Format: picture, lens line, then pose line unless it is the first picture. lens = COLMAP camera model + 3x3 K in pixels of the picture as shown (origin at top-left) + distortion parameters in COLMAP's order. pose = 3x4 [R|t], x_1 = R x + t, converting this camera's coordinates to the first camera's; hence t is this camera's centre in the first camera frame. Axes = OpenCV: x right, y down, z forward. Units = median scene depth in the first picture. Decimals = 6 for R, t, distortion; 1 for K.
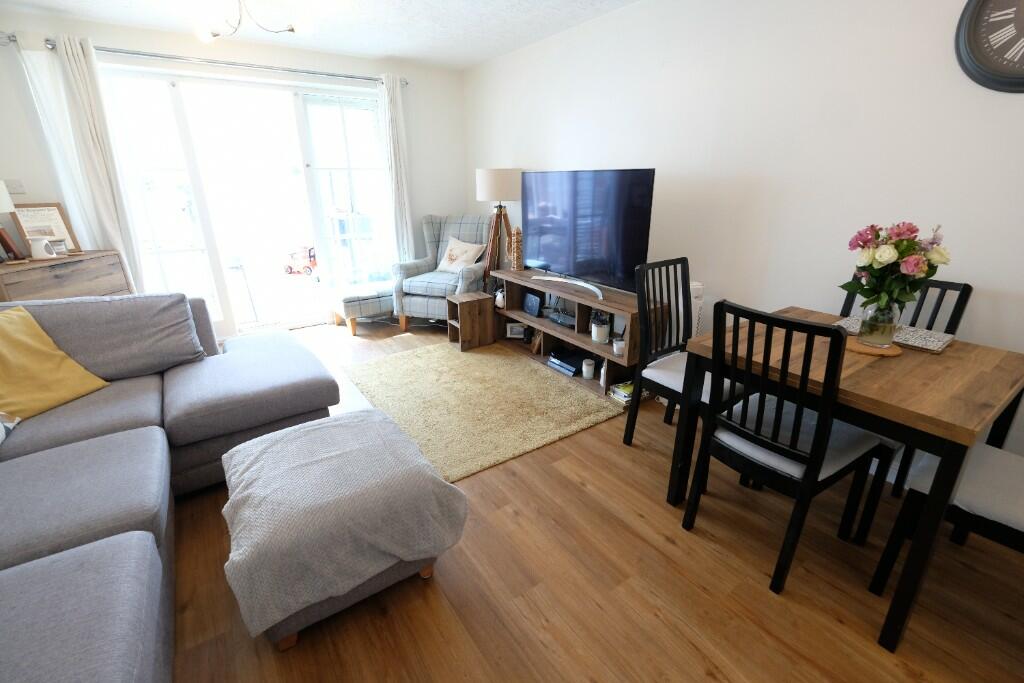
lens RADIAL K [[447.1, 0, 513.1], [0, 447.1, 336.8], [0, 0, 1]] dist [-0.001126, -0.000624]
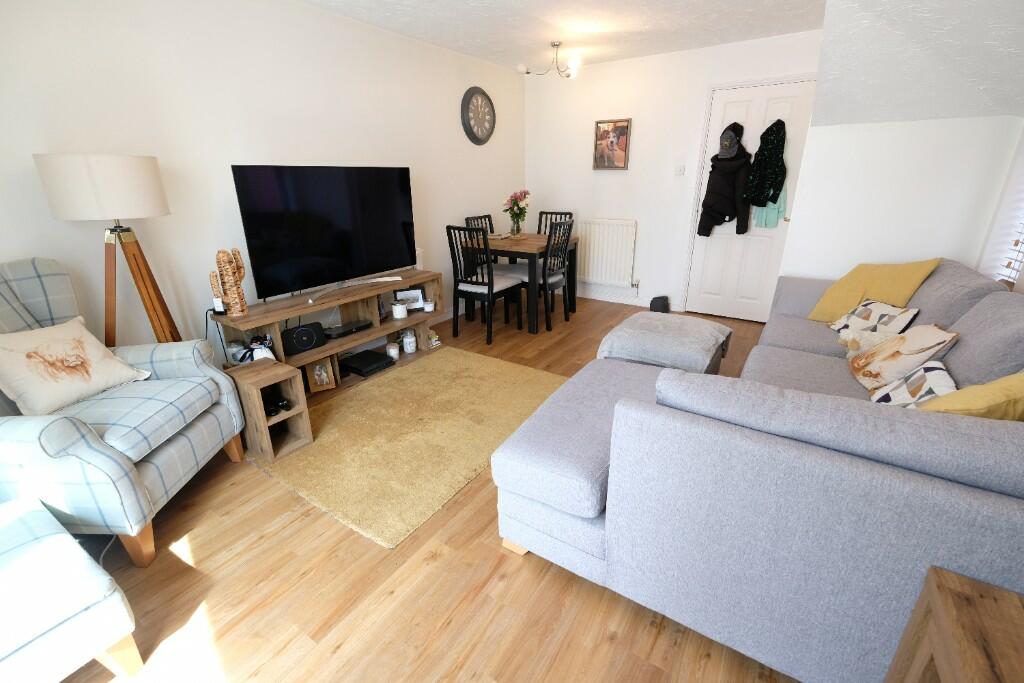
lens RADIAL K [[447.1, 0, 513.1], [0, 447.1, 336.8], [0, 0, 1]] dist [-0.001126, -0.000624]
pose [[-0.383819, -0.305385, 0.871449, -0.913474], [0.312736, 0.844970, 0.433846, -0.350268], [-0.868838, 0.439051, -0.228811, 1.025925]]
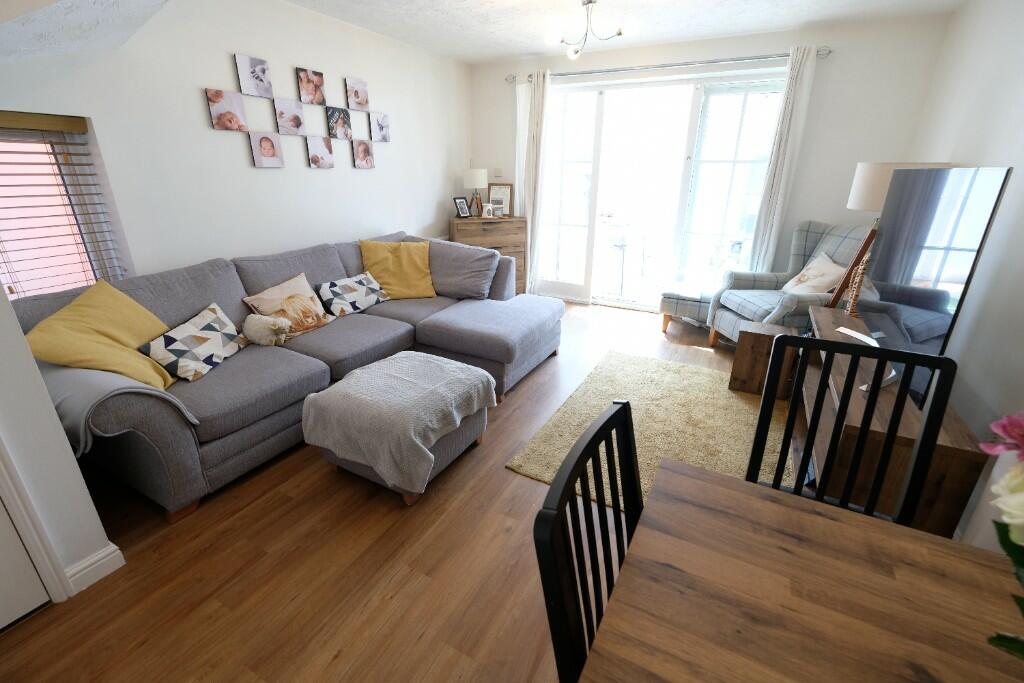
lens RADIAL K [[447.1, 0, 513.1], [0, 447.1, 336.8], [0, 0, 1]] dist [-0.001126, -0.000624]
pose [[0.453369, 0.328702, -0.828500, 0.433059], [-0.310684, 0.929500, 0.198761, -0.117433], [0.835423, 0.167290, 0.523529, 0.285906]]
